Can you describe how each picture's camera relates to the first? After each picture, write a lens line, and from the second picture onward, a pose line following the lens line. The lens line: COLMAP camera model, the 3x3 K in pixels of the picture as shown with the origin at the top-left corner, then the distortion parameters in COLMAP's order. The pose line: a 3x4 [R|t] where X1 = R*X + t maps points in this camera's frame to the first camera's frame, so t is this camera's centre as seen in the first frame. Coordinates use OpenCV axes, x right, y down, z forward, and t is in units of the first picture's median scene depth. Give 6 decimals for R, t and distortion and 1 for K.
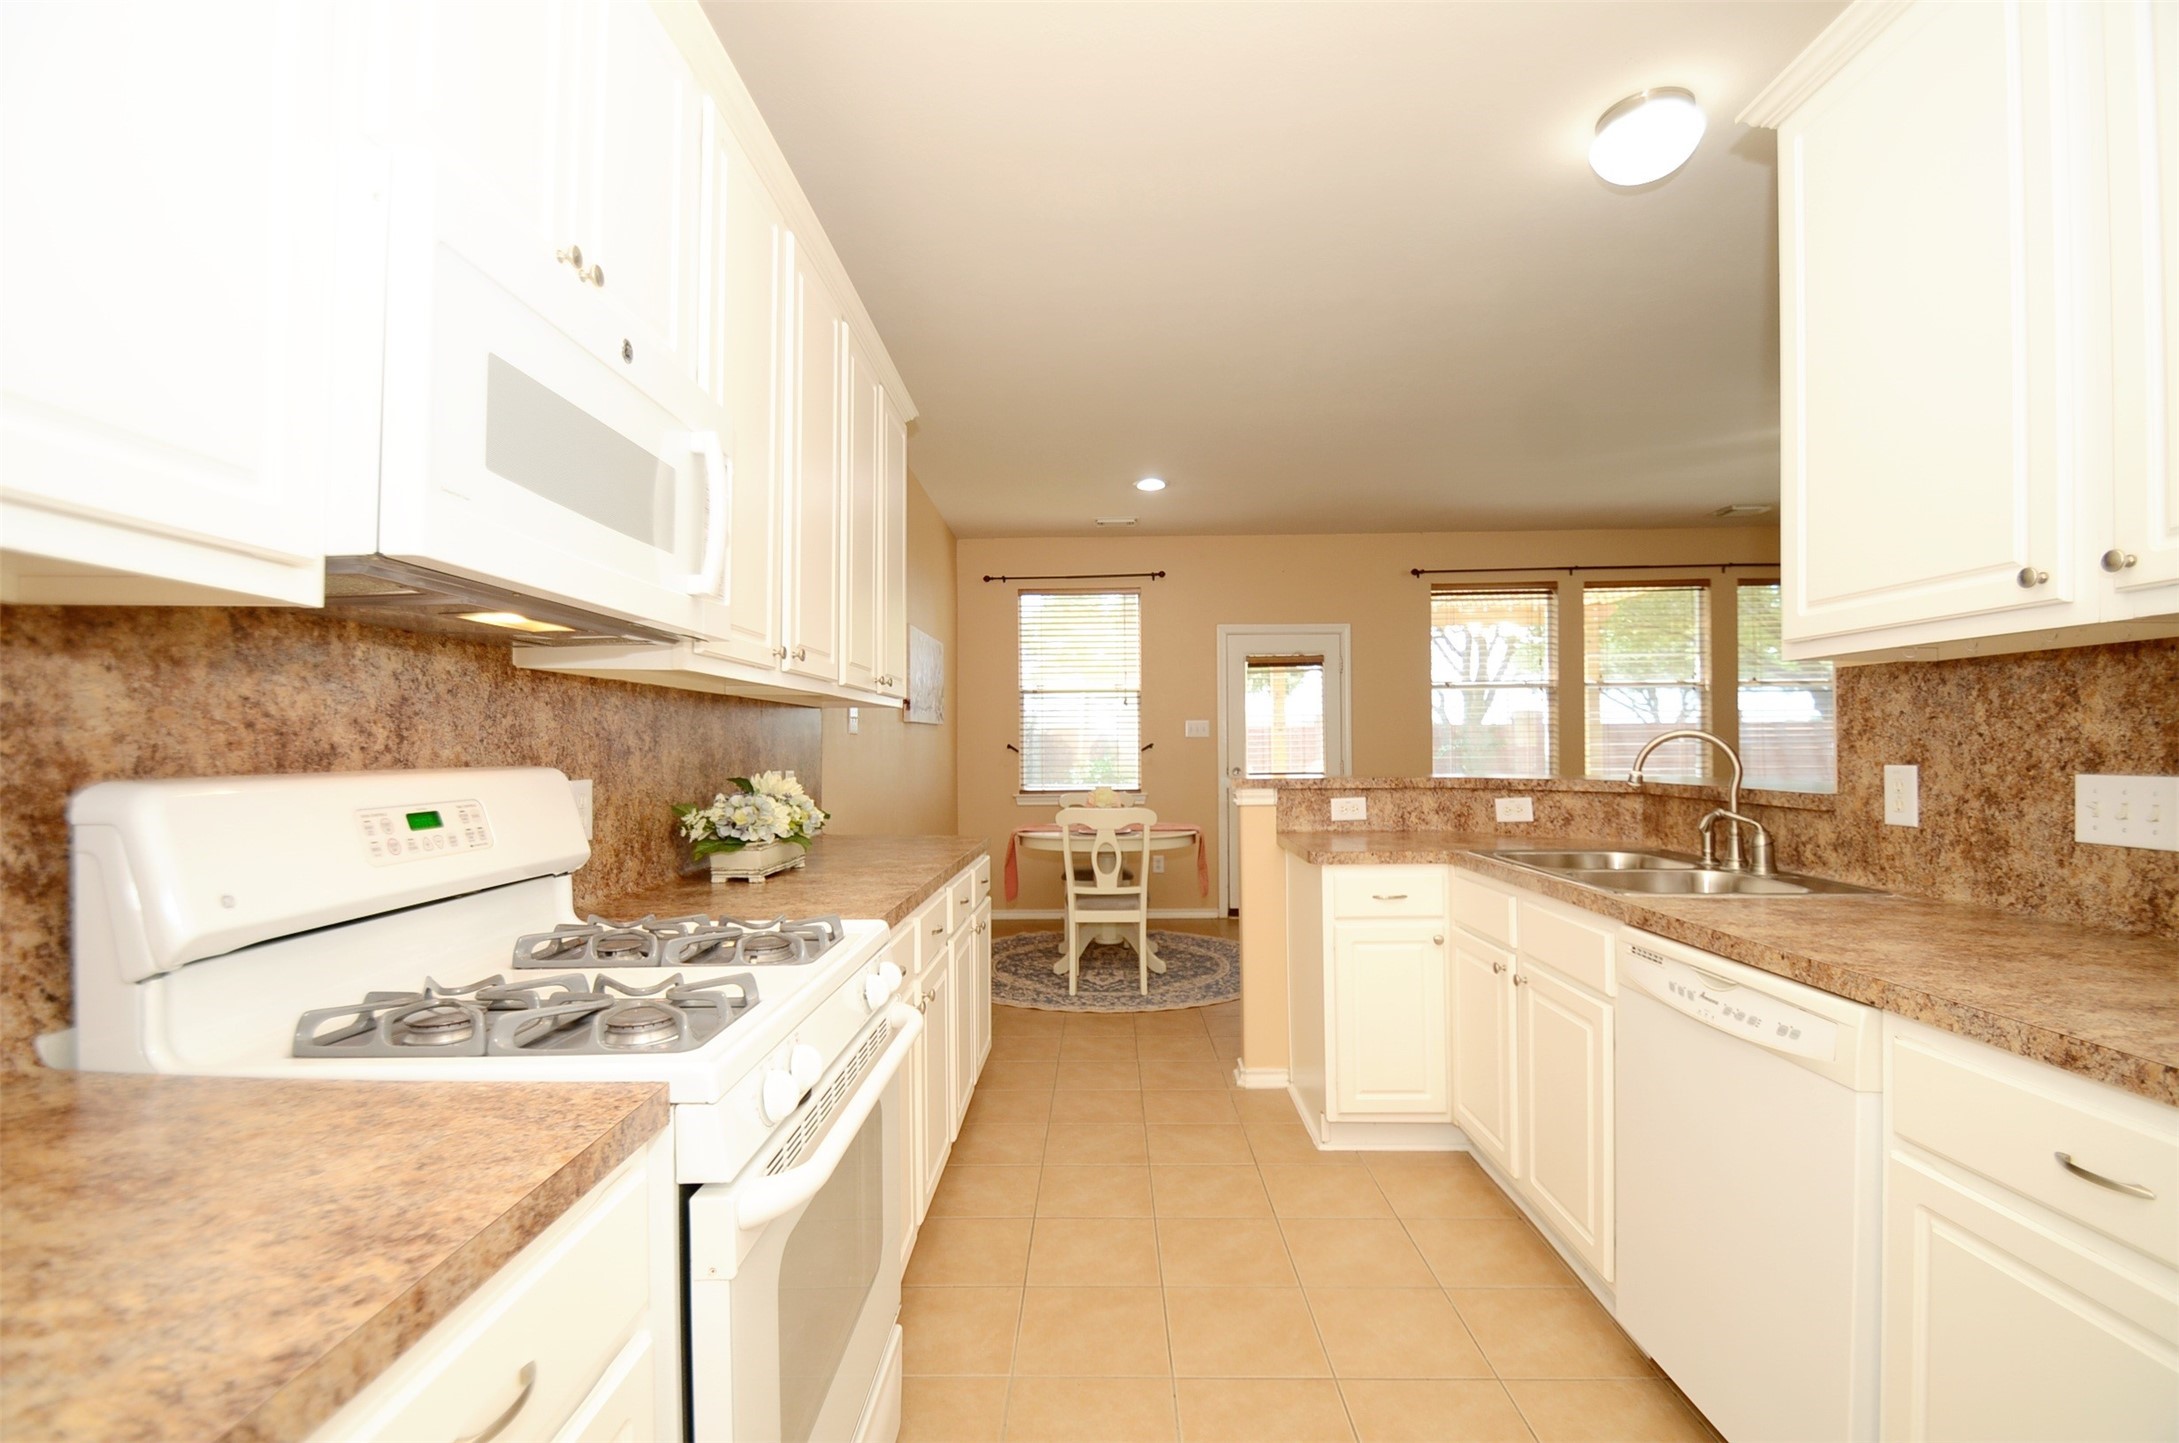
lens RADIAL K [[993.5, 0, 1067.0], [0, 993.5, 745.9], [0, 0, 1]] dist [-0.001473, -0.011408]
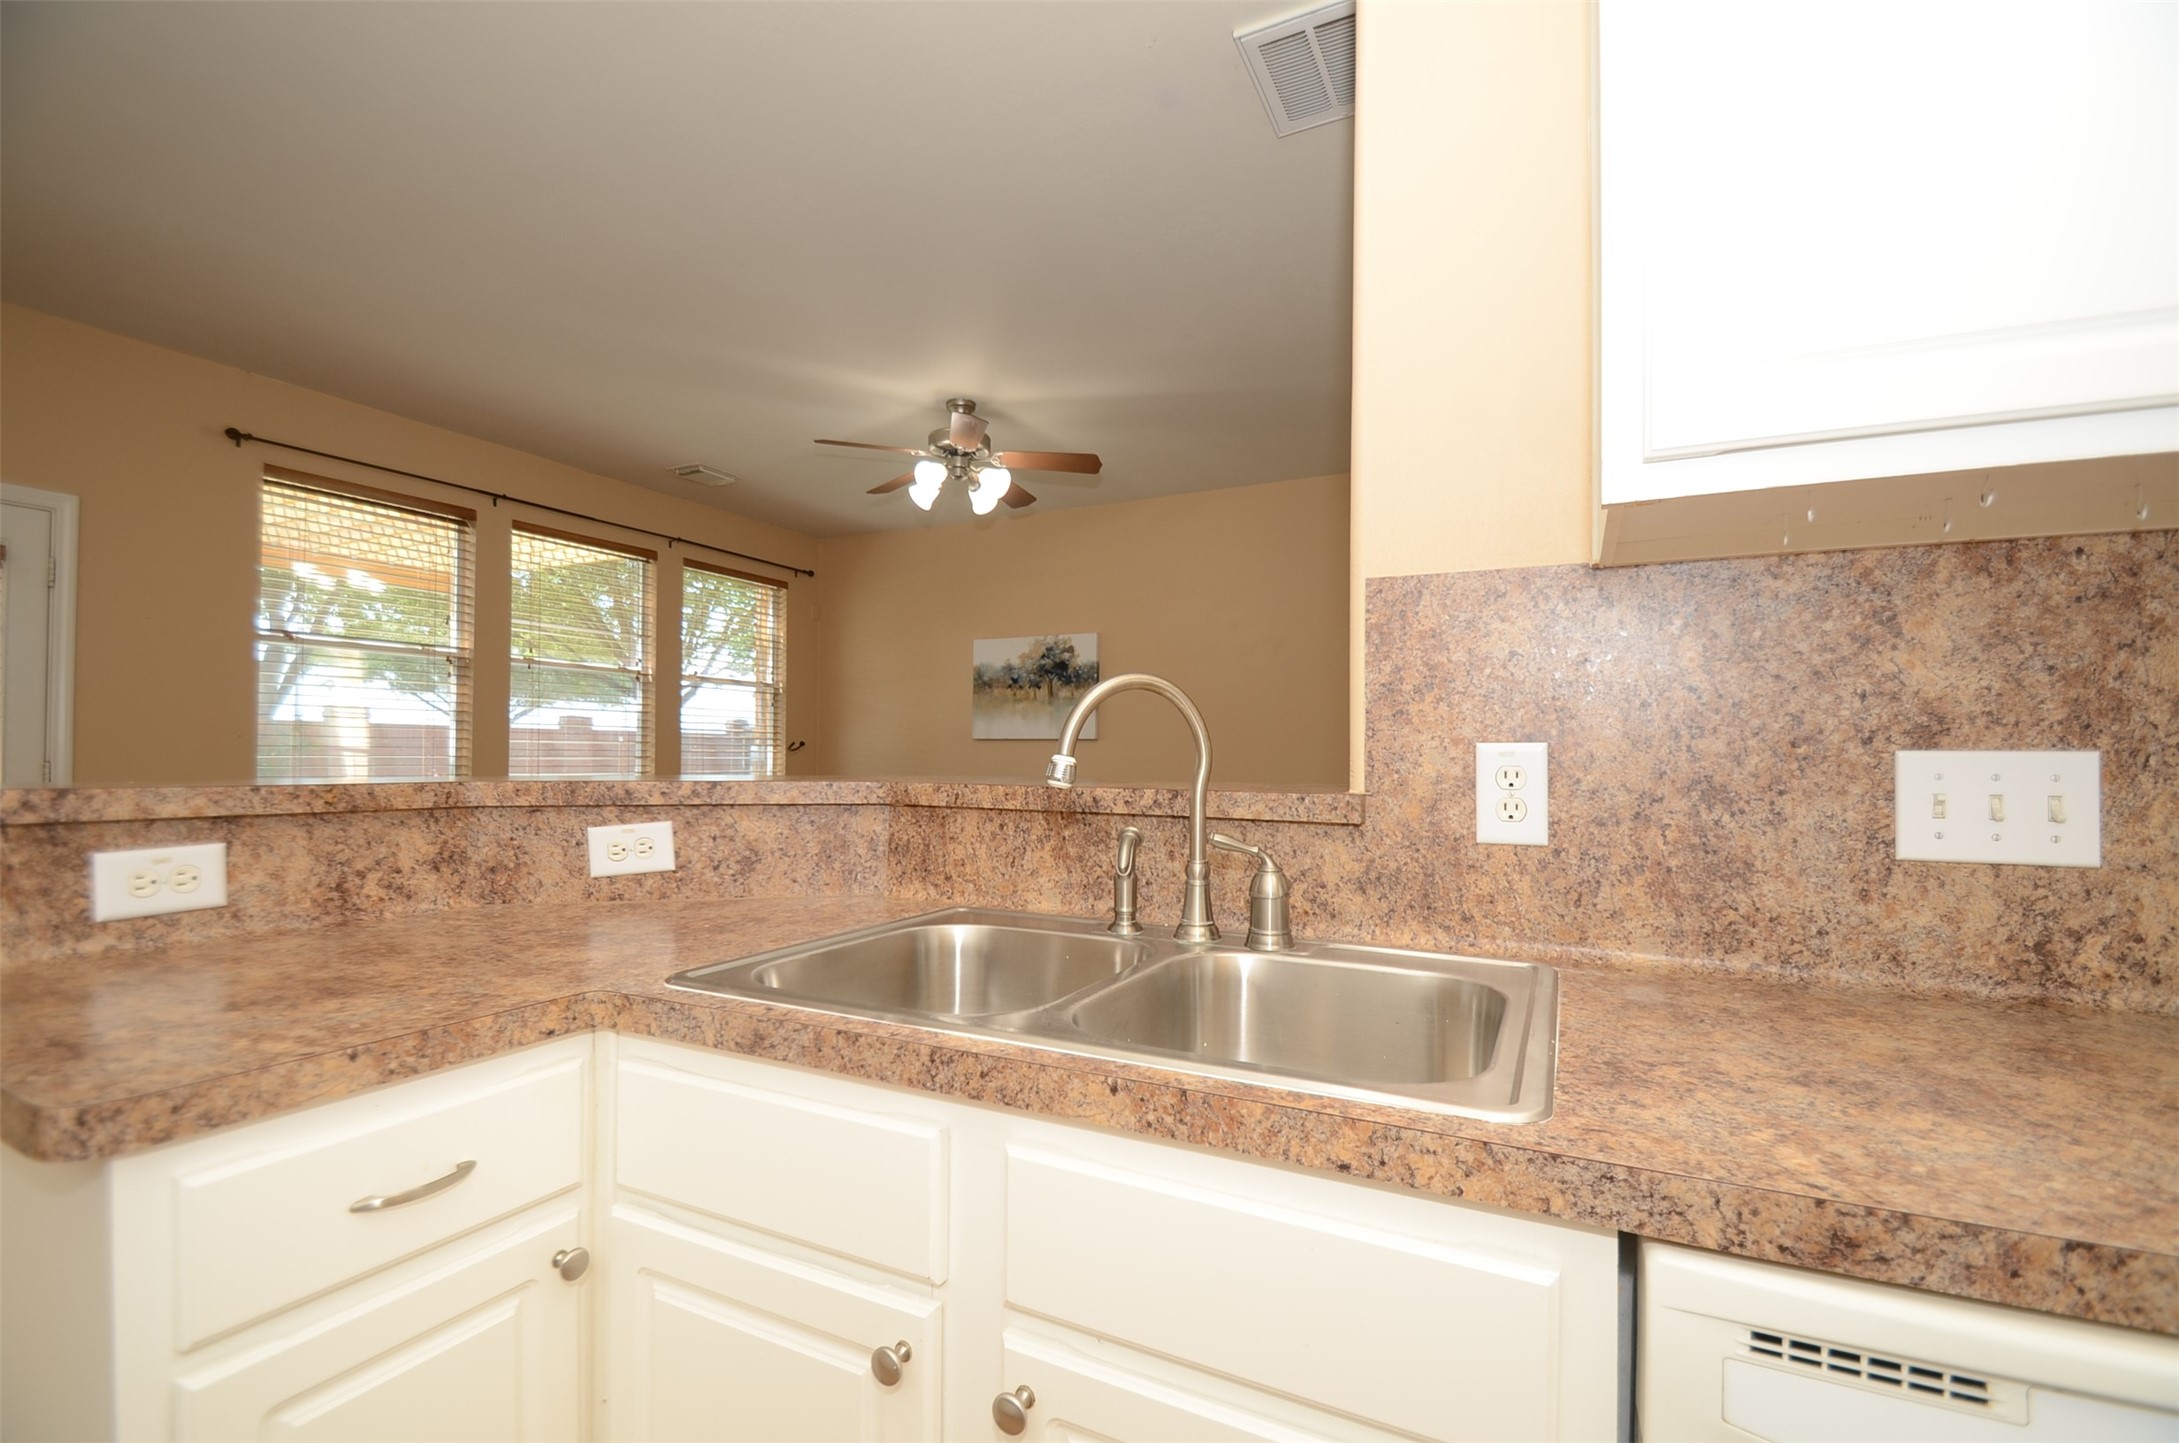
lens RADIAL K [[956.5, 0, 1085.9], [0, 956.5, 748.1], [0, 0, 1]] dist [0.015002, -0.017662]
pose [[0.430456, 0.020758, 0.902373, 0.234327], [-0.011277, 0.999781, -0.017619, 0.039408], [-0.902541, -0.002592, 0.430596, 1.077934]]
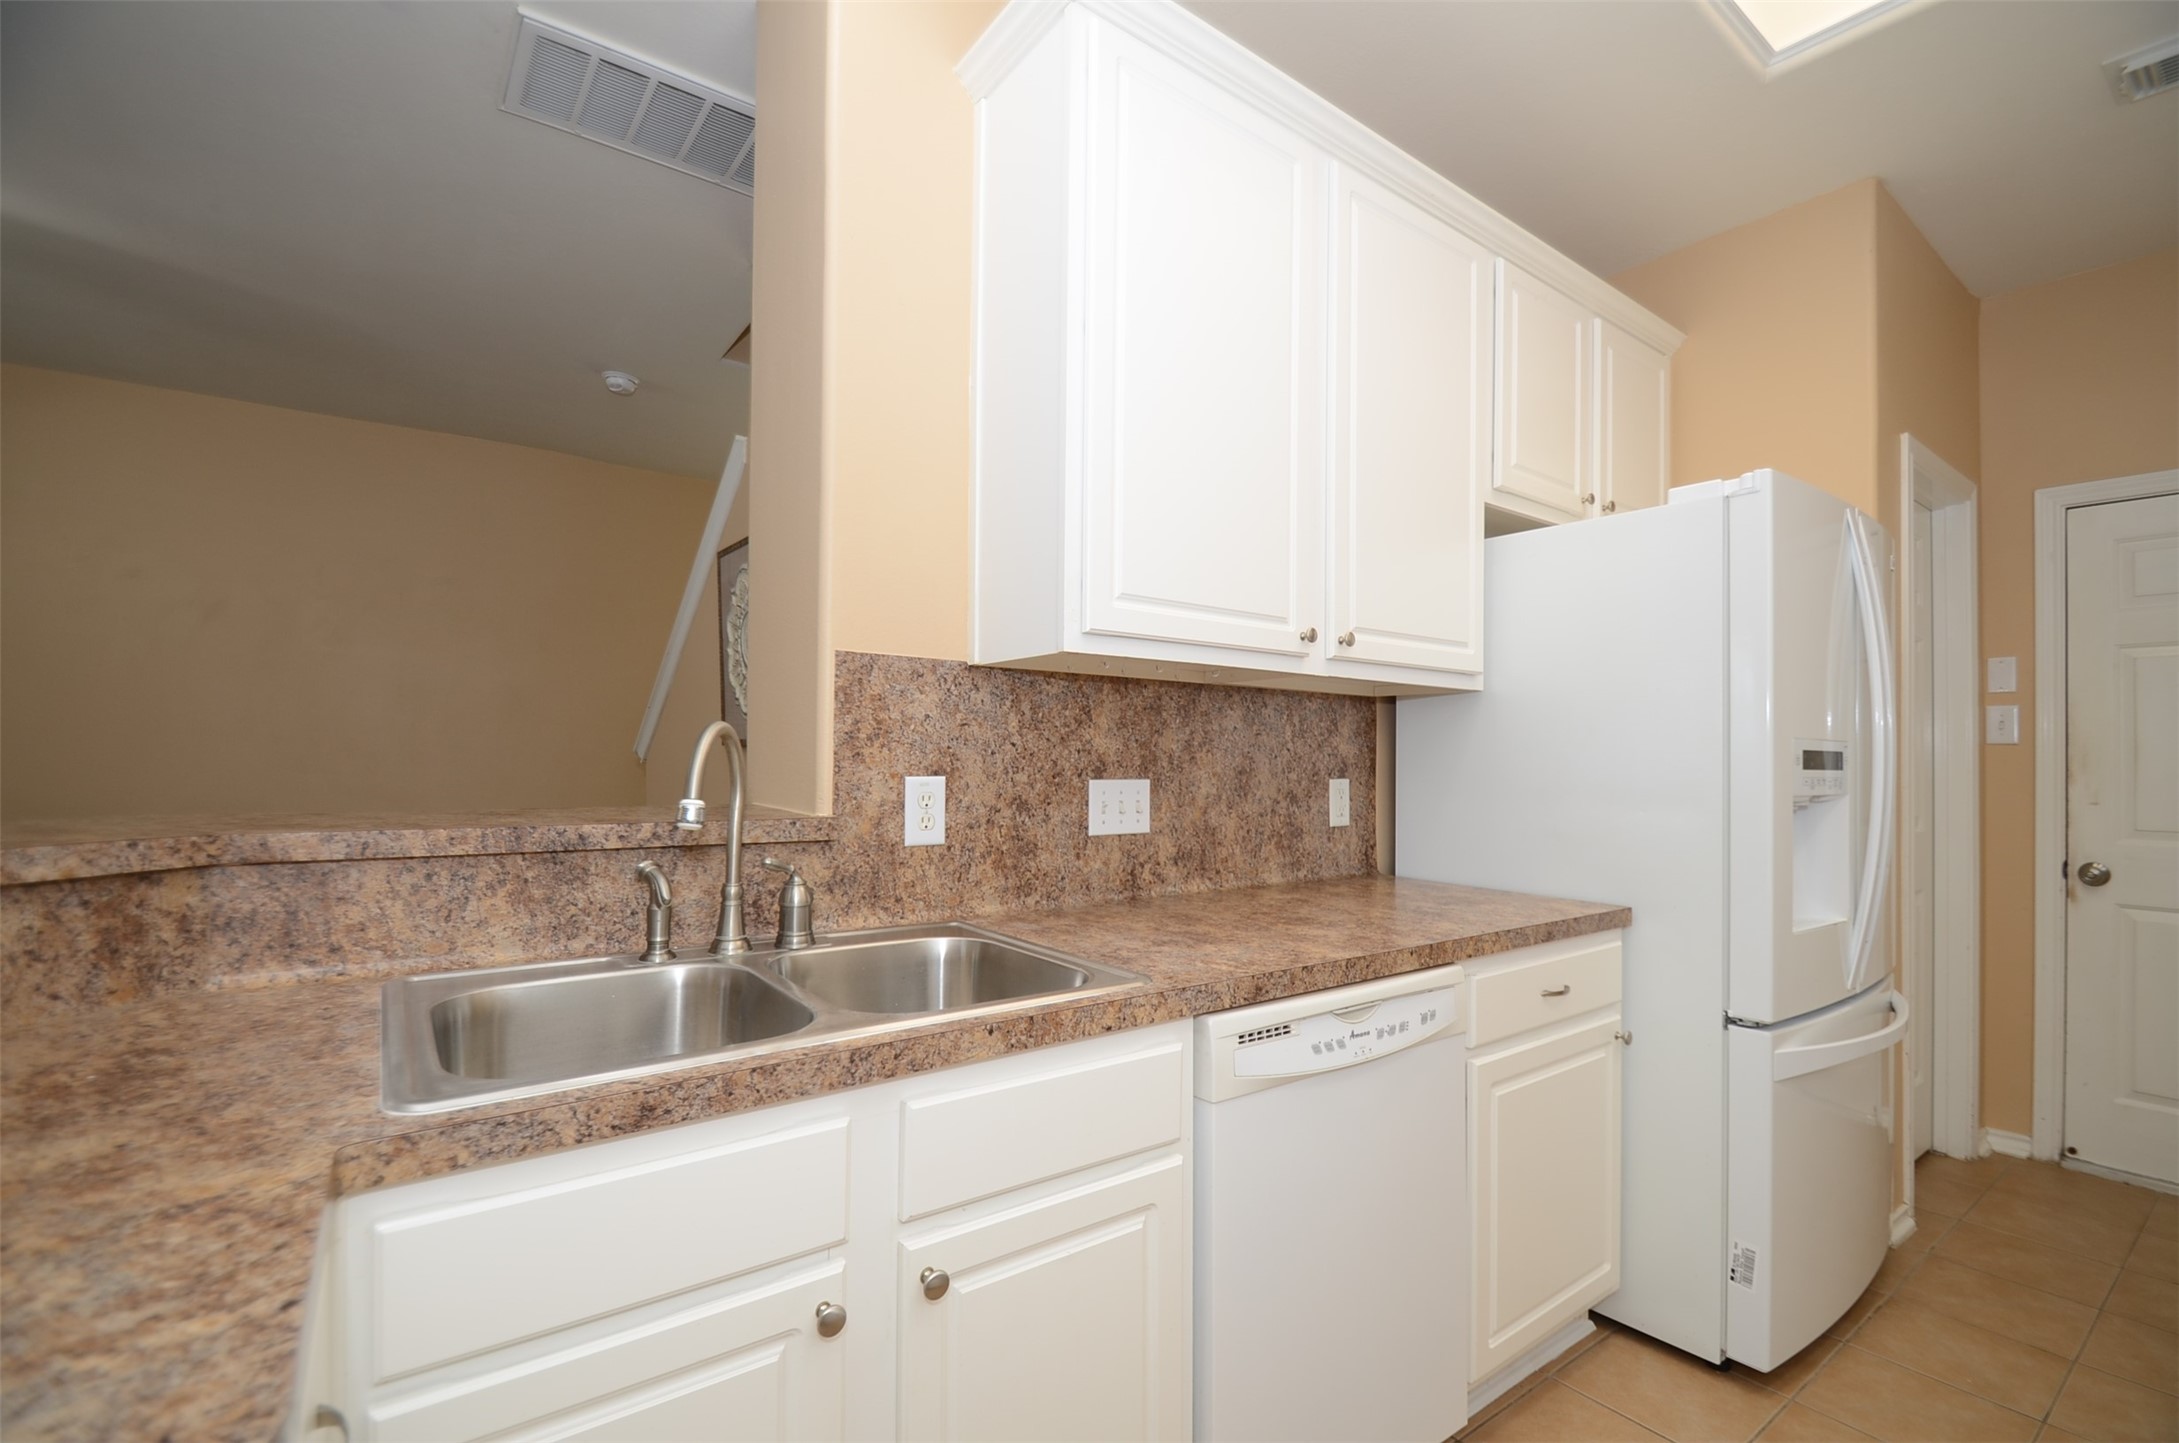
lens RADIAL K [[939.7, 0, 1094.8], [0, 939.7, 753.1], [0, 0, 1]] dist [0.016543, -0.015821]
pose [[-0.616695, 0.003566, 0.787194, 0.103172], [-0.007027, 0.999925, -0.010034, 0.006724], [-0.787171, -0.011720, -0.616623, 1.532712]]
